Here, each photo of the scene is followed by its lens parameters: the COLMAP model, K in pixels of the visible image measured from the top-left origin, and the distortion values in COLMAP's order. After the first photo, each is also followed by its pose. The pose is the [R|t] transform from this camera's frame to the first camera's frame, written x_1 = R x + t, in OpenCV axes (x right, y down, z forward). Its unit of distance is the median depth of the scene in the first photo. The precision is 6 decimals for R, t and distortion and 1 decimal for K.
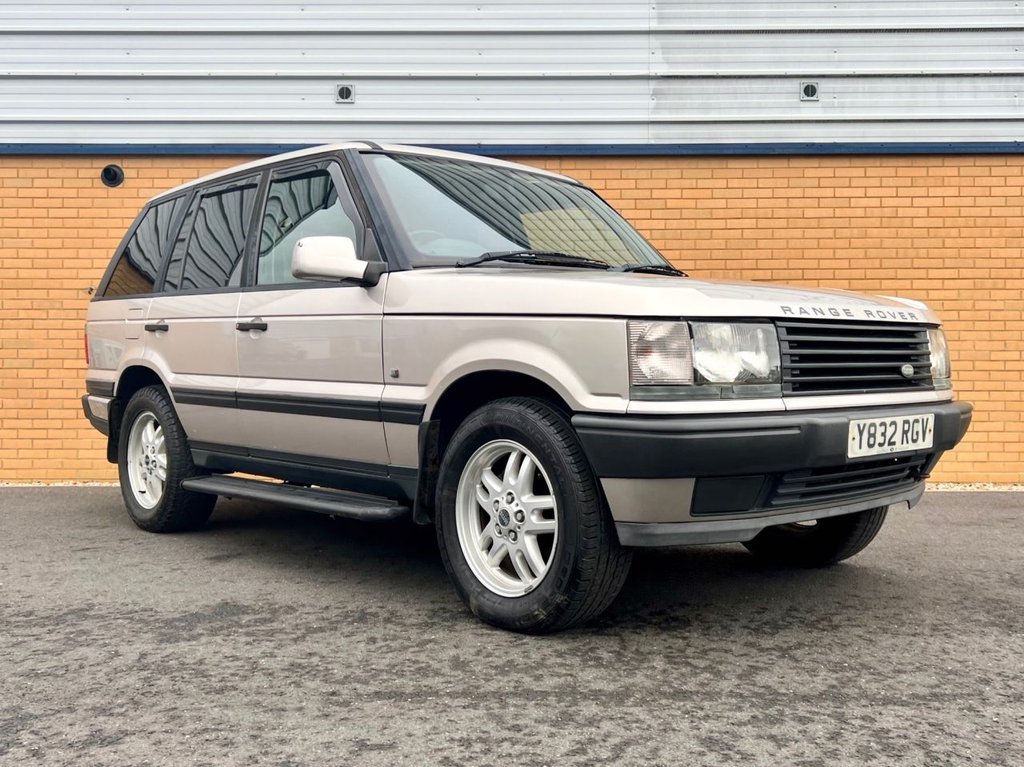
lens RADIAL K [[1013.1, 0, 562.9], [0, 1013.1, 393.7], [0, 0, 1]] dist [0.075813, -0.132293]
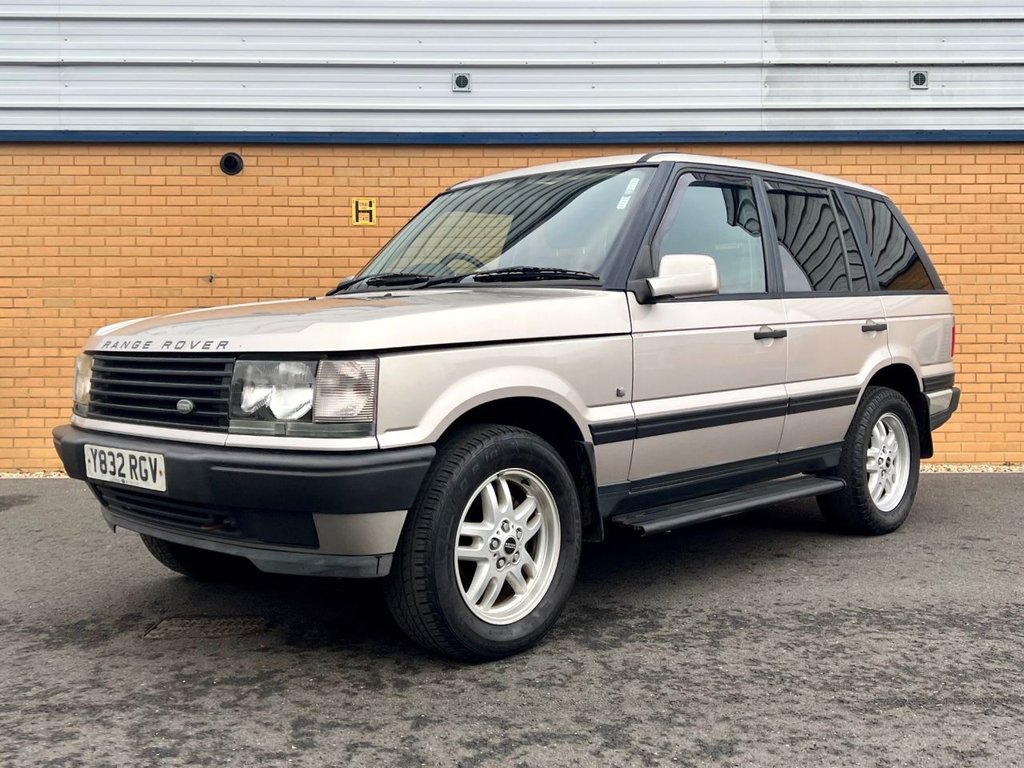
lens RADIAL K [[1049.4, 0, 509.3], [0, 1049.4, 354.5], [0, 0, 1]] dist [0.074333, -0.119642]
pose [[0.999287, -0.006887, 0.037116, -0.382833], [0.006691, 0.999963, 0.005426, -0.055429], [-0.037152, -0.005174, 0.999296, -0.080991]]
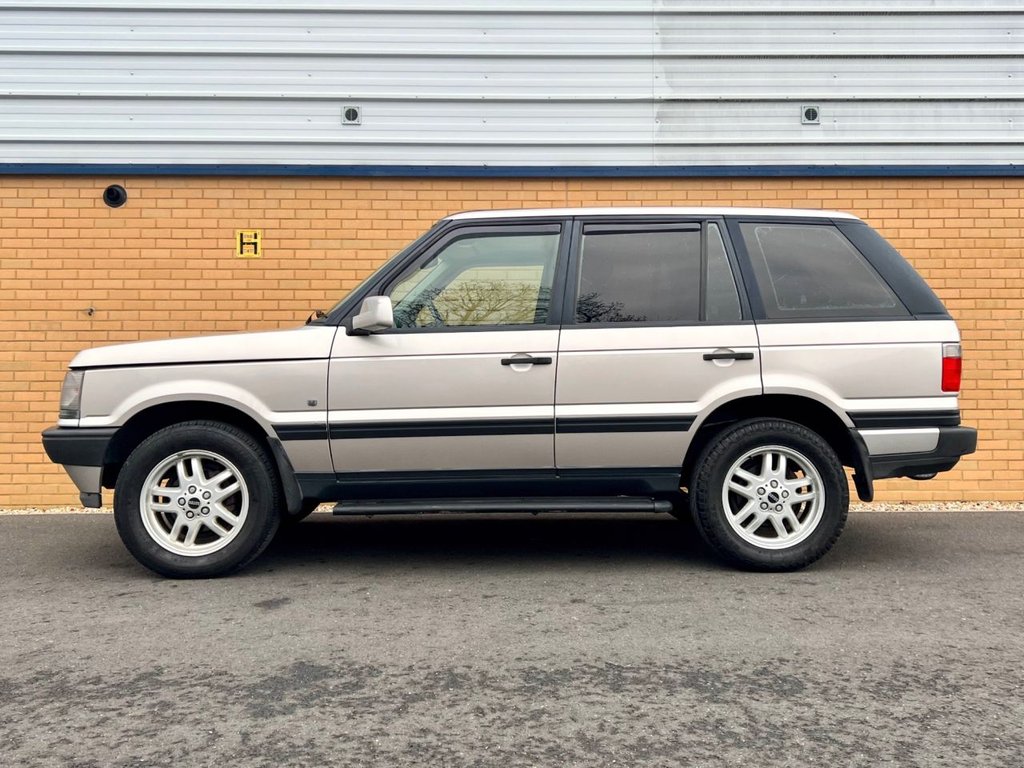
lens RADIAL K [[995.1, 0, 537.0], [0, 995.1, 349.1], [0, 0, 1]] dist [0.065285, -0.101913]
pose [[0.999396, -0.003011, 0.034632, -0.121645], [0.004499, 0.999066, -0.042971, -0.039294], [-0.034470, 0.043101, 0.998476, 0.041400]]
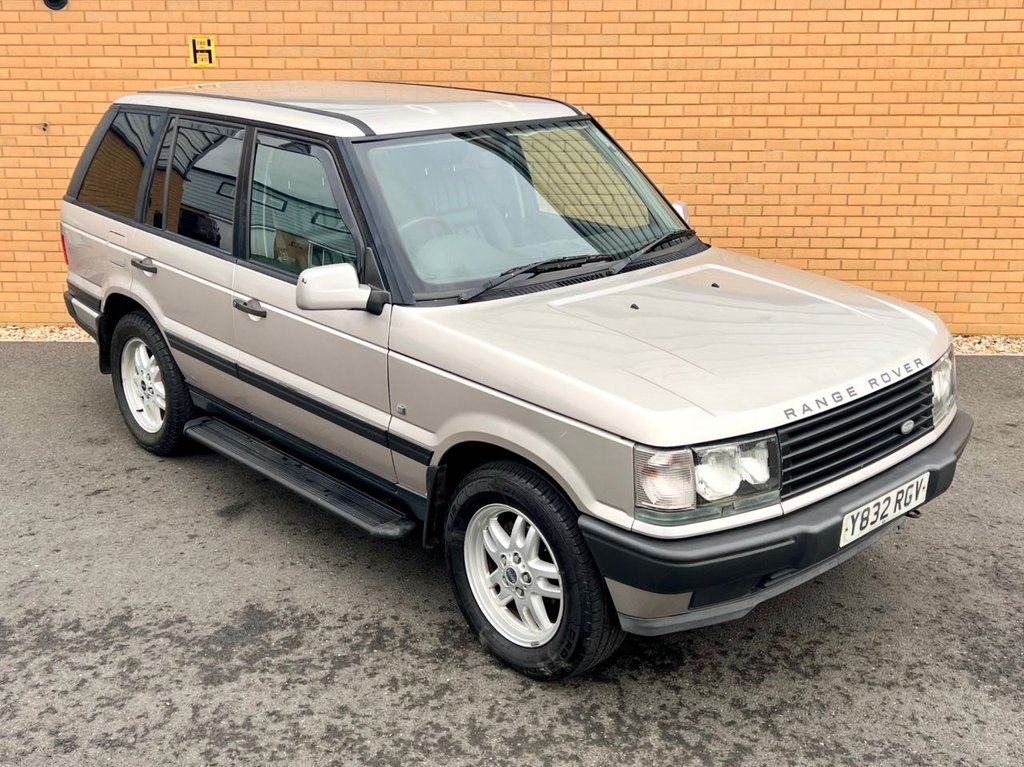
lens RADIAL K [[1120.9, 0, 497.7], [0, 1120.9, 354.2], [0, 0, 1]] dist [0.114582, -0.260365]
pose [[0.999424, 0.006740, -0.033250, -0.026322], [0.002245, 0.964781, 0.263044, -0.315187], [0.033852, -0.262967, 0.964211, -0.065206]]
